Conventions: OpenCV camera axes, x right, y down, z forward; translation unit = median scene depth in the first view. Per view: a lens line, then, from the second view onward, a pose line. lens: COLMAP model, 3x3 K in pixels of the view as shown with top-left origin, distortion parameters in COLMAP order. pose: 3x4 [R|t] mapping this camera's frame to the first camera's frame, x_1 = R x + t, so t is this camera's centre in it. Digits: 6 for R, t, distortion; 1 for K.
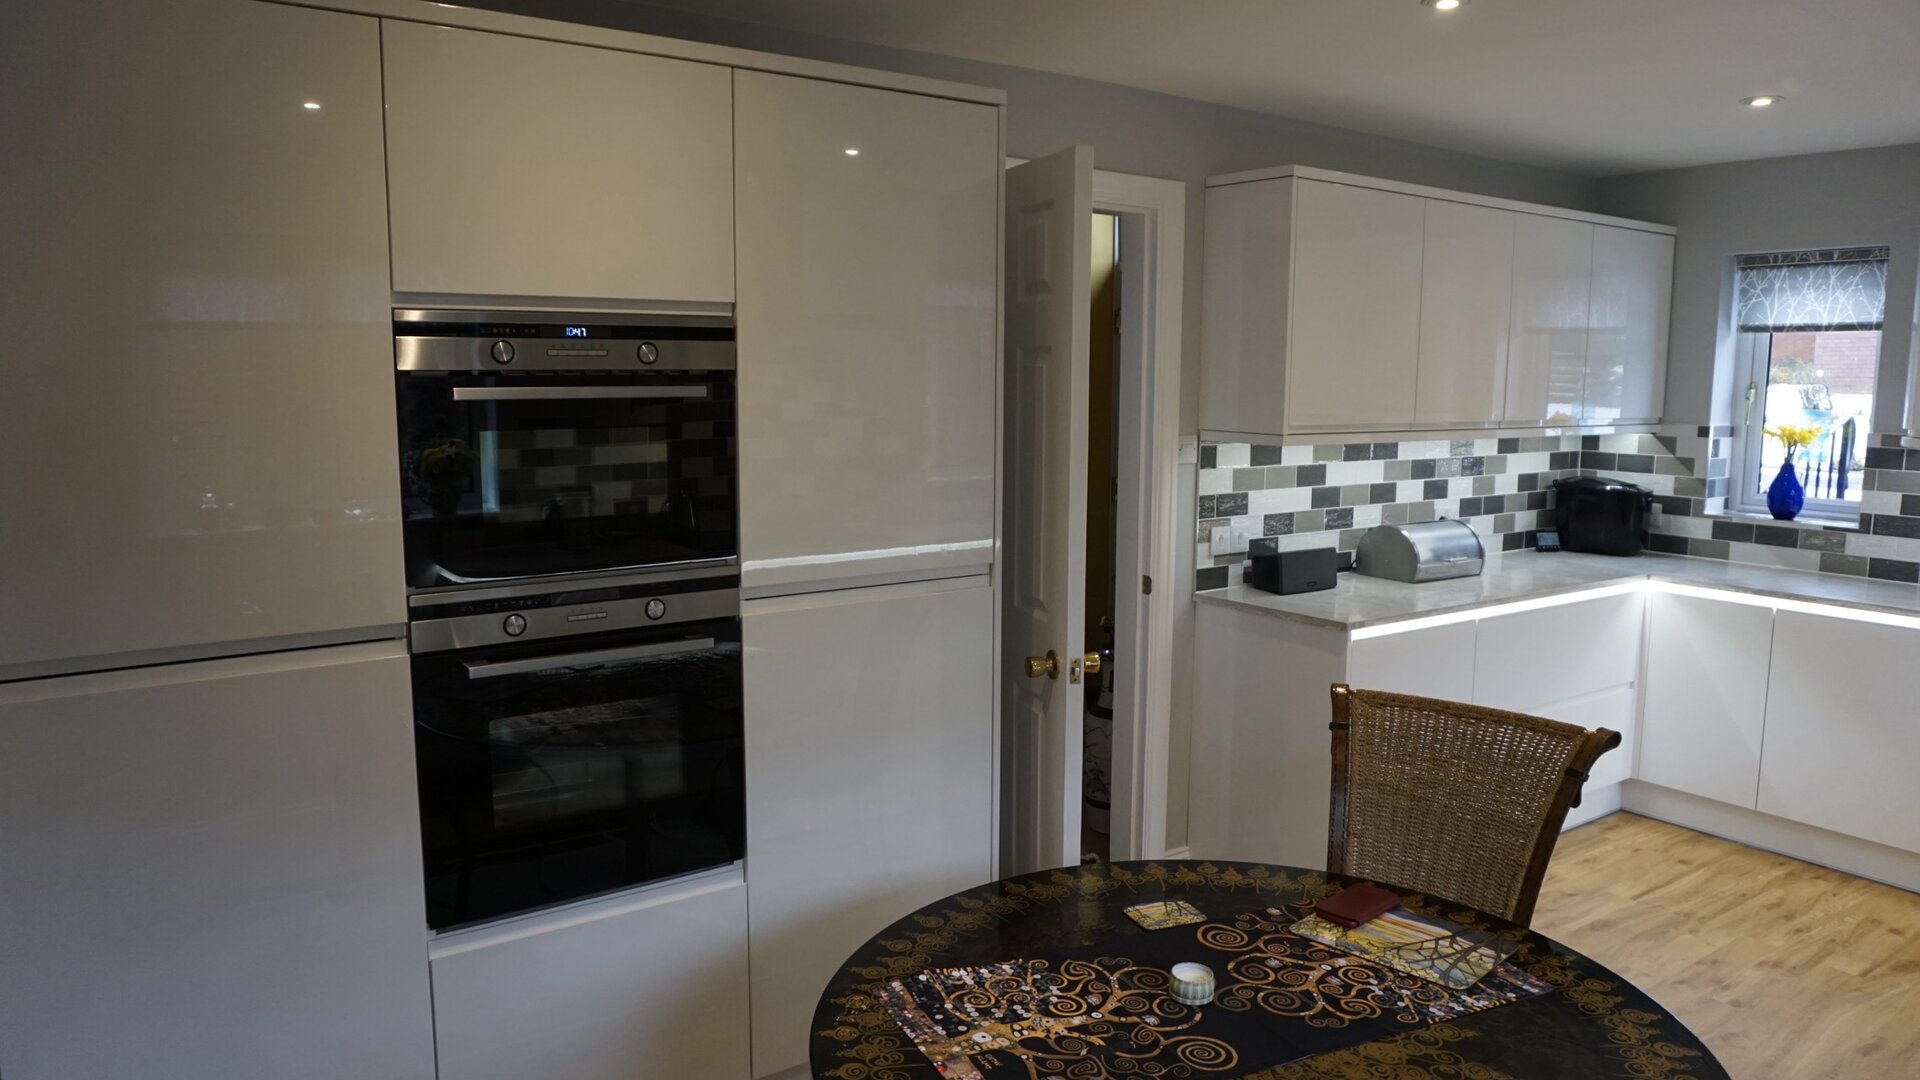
lens RADIAL K [[1282.5, 0, 965.8], [0, 1282.5, 528.9], [0, 0, 1]] dist [-0.058136, 0.035831]
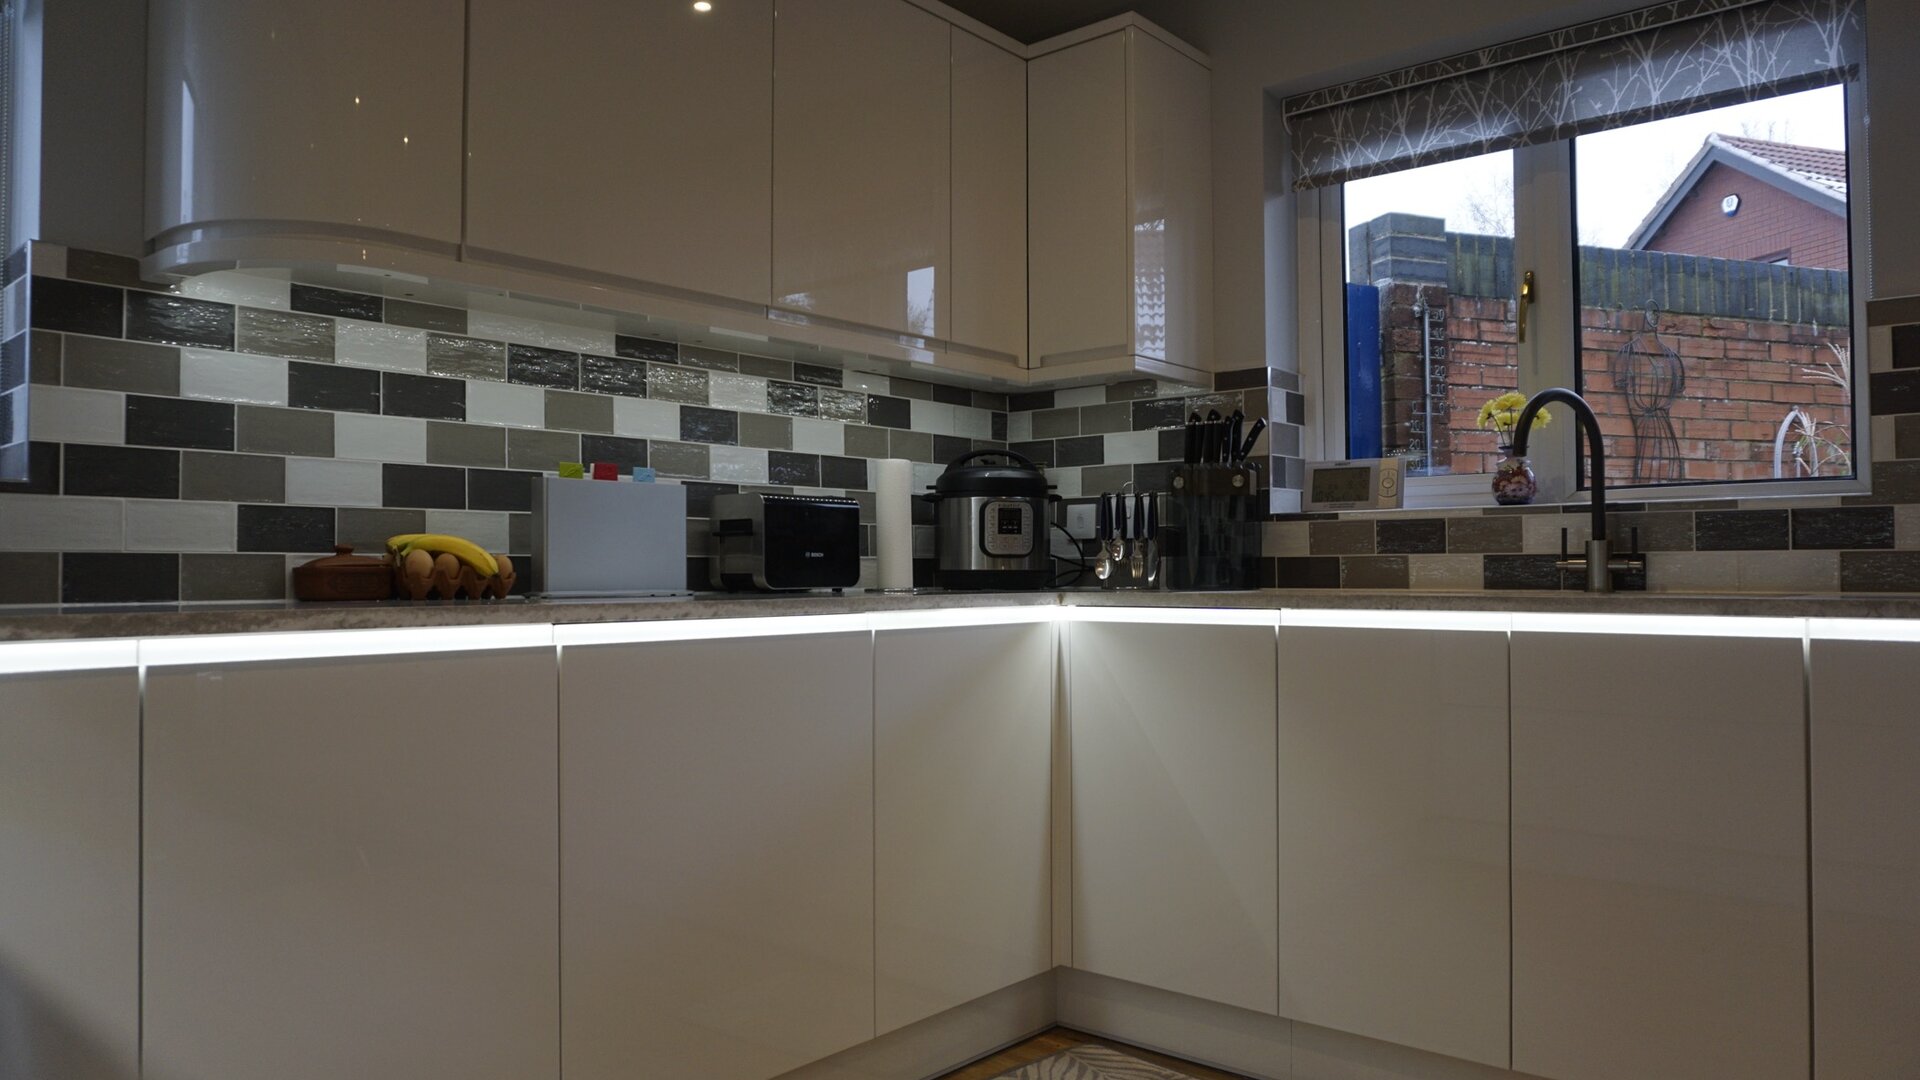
lens RADIAL K [[1282.5, 0, 954.5], [0, 1282.5, 537.6], [0, 0, 1]] dist [-0.058136, 0.035831]
pose [[-0.240208, 0.012670, 0.970639, 0.256486], [0.118800, 0.992782, 0.016441, 0.044503], [-0.963425, 0.119261, -0.239979, 0.806712]]
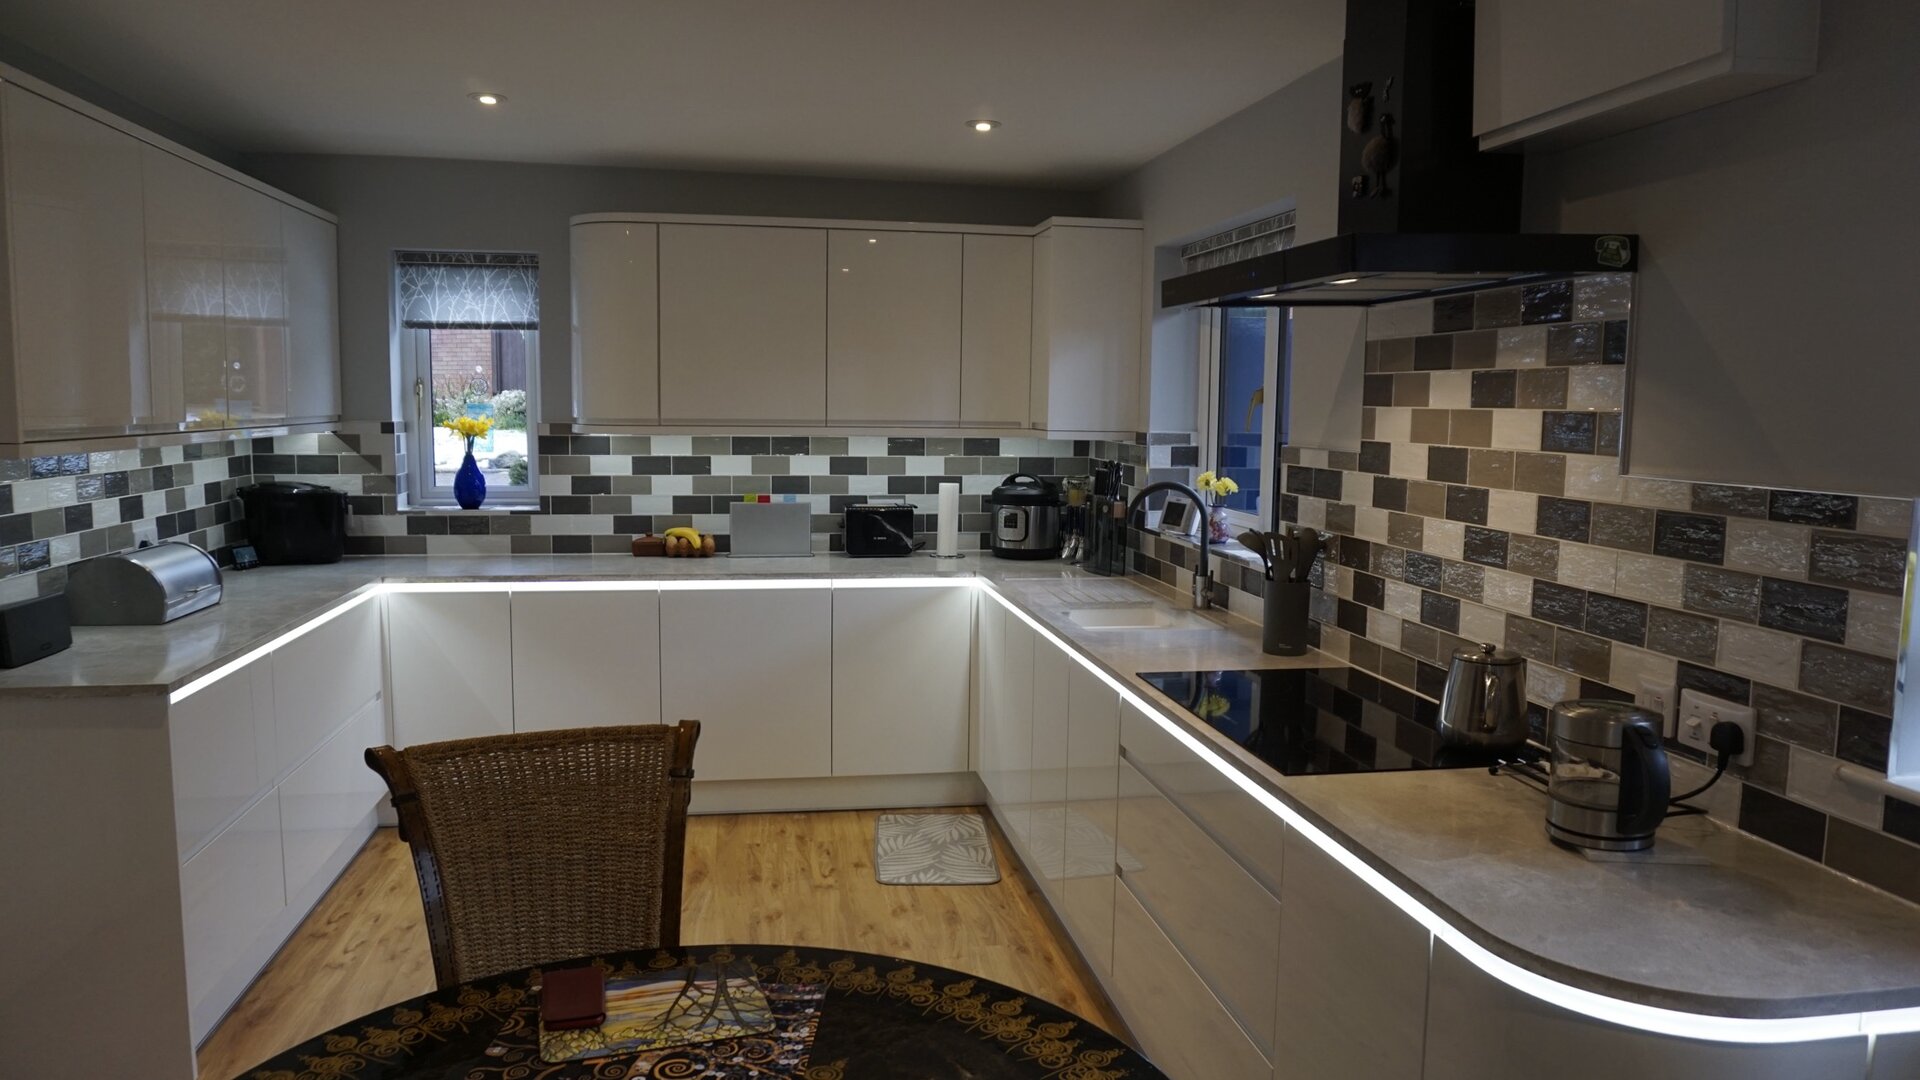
lens RADIAL K [[1282.5, 0, 954.3], [0, 1282.5, 532.7], [0, 0, 1]] dist [-0.058136, 0.035831]
pose [[0.431094, -0.099056, 0.896853, -0.131545], [0.102697, 0.992883, 0.060299, -0.010714], [-0.896444, 0.066110, 0.438199, 0.187630]]
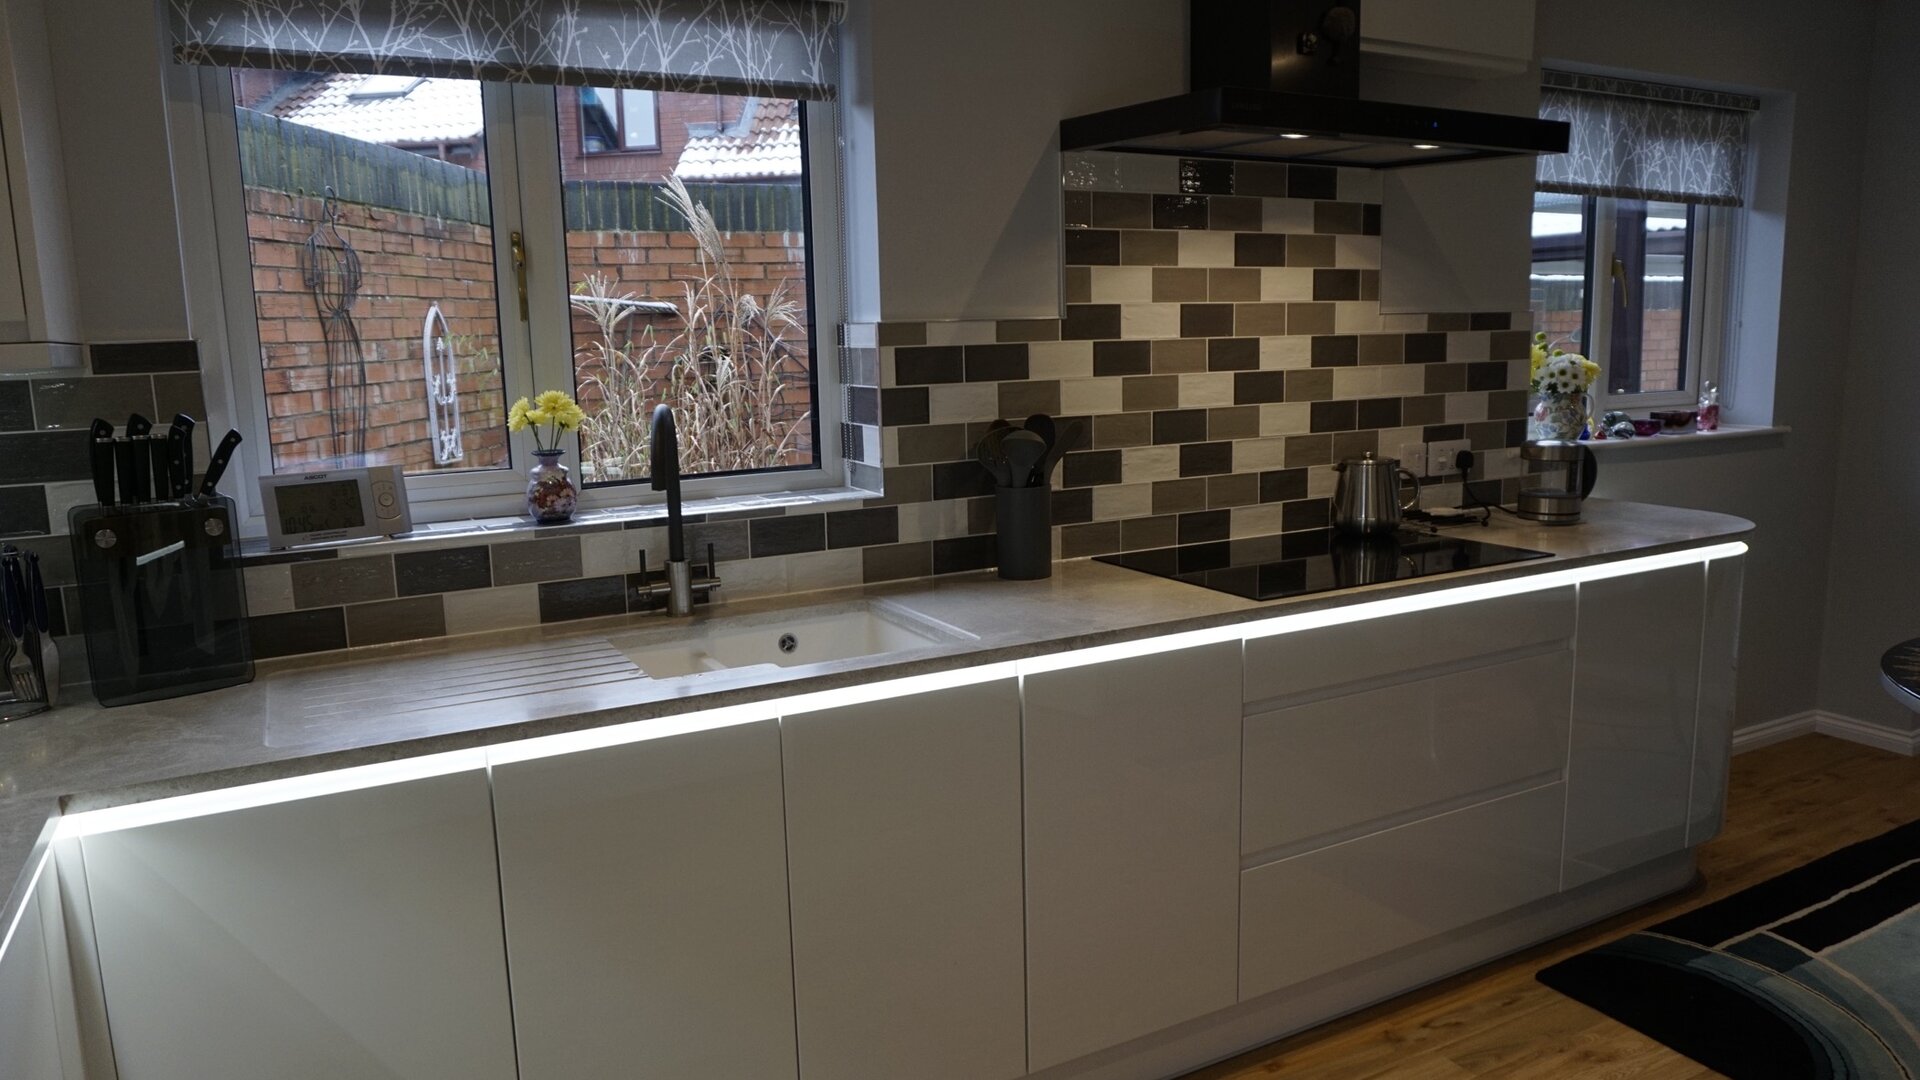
lens RADIAL K [[1282.5, 0, 971.5], [0, 1282.5, 538.5], [0, 0, 1]] dist [-0.058136, 0.035831]
pose [[-0.992748, -0.006429, 0.120038, 0.534199], [0.027551, 0.959822, 0.279255, -0.059105], [-0.117011, 0.280537, -0.952684, 0.881341]]
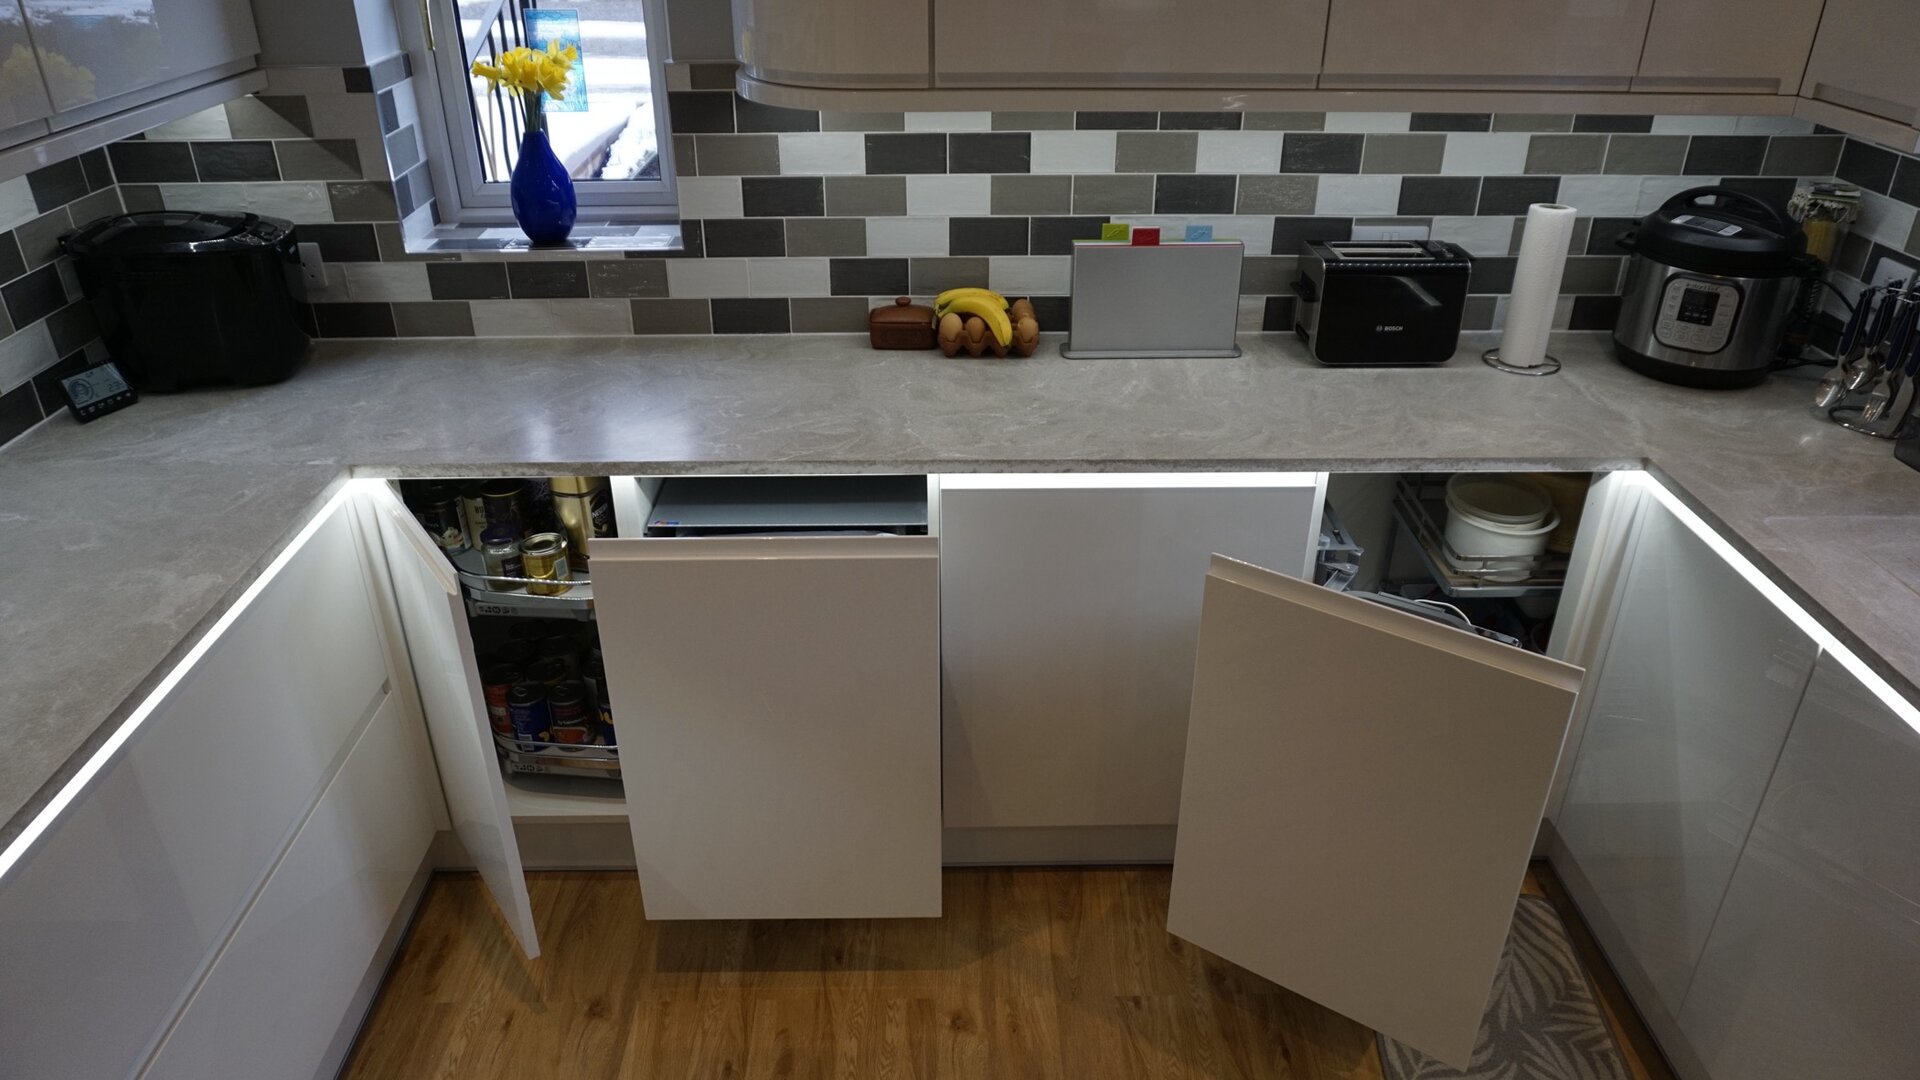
lens RADIAL K [[1282.5, 0, 952.0], [0, 1282.5, 540.8], [0, 0, 1]] dist [-0.058136, 0.035831]
pose [[0.563118, -0.403002, 0.721448, 0.327188], [0.107616, 0.901354, 0.419500, -0.103183], [-0.819339, -0.158589, 0.550938, 0.578120]]
